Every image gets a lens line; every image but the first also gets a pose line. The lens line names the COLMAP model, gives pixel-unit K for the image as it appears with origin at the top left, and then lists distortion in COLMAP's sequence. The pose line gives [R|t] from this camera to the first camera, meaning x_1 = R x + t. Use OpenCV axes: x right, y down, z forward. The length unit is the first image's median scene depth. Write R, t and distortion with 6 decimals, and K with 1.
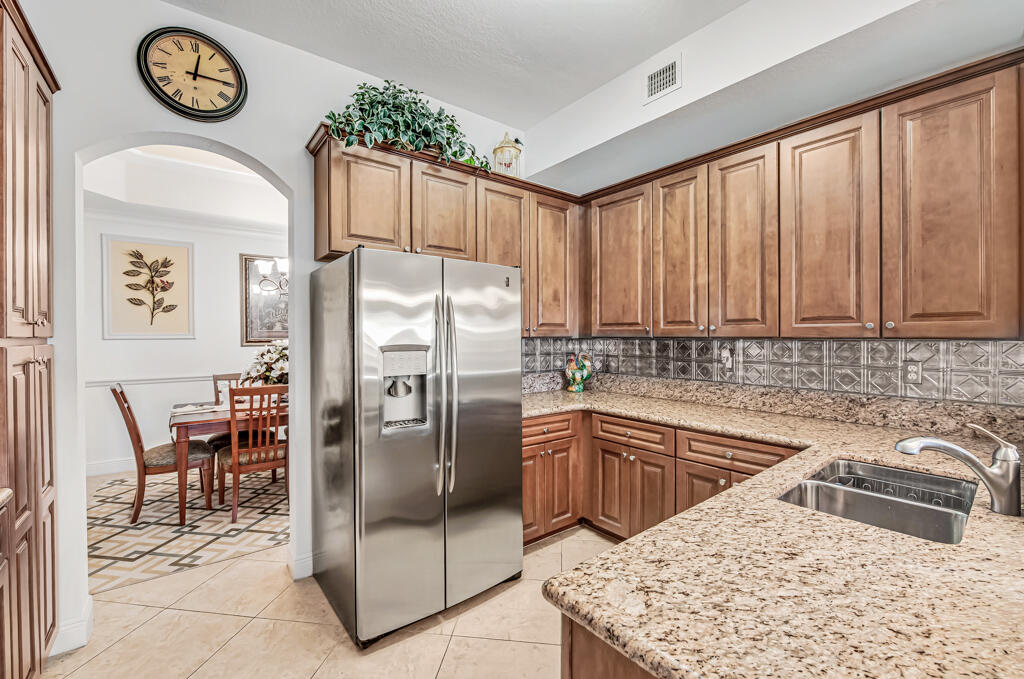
lens RADIAL K [[419.4, 0, 511.4], [0, 419.4, 338.5], [0, 0, 1]] dist [-0.000514, -0.004604]
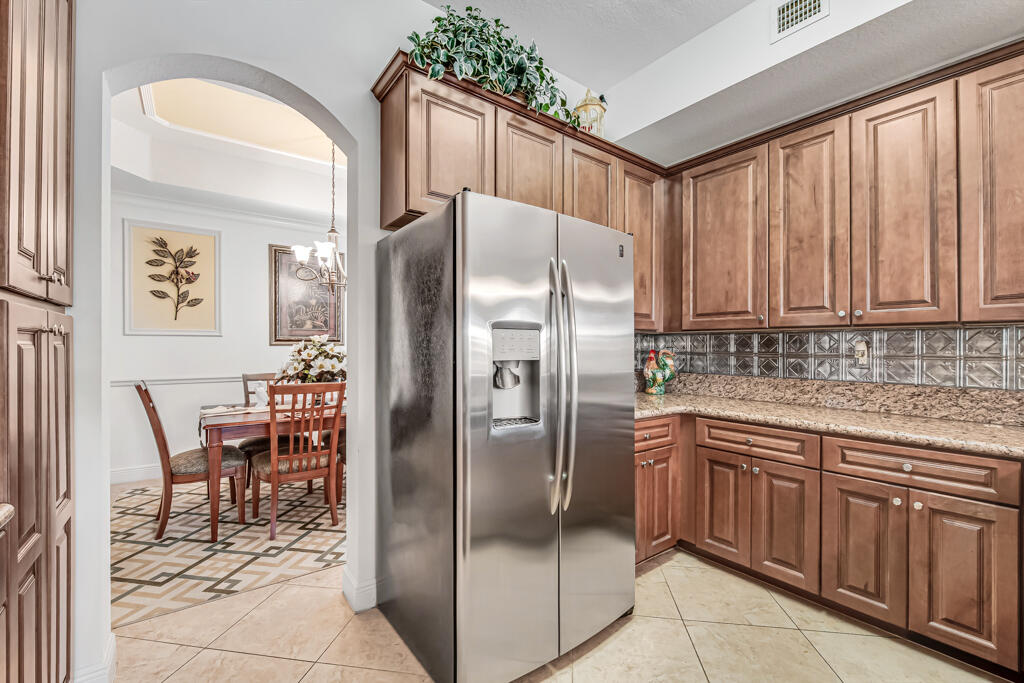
lens RADIAL K [[419.4, 0, 508.6], [0, 419.4, 350.8], [0, 0, 1]] dist [-0.000514, -0.004604]
pose [[0.999742, 0.005728, -0.021966, -0.181212], [-0.005714, 0.999983, 0.000708, 0.050599], [0.021970, -0.000582, 0.999758, 0.162260]]
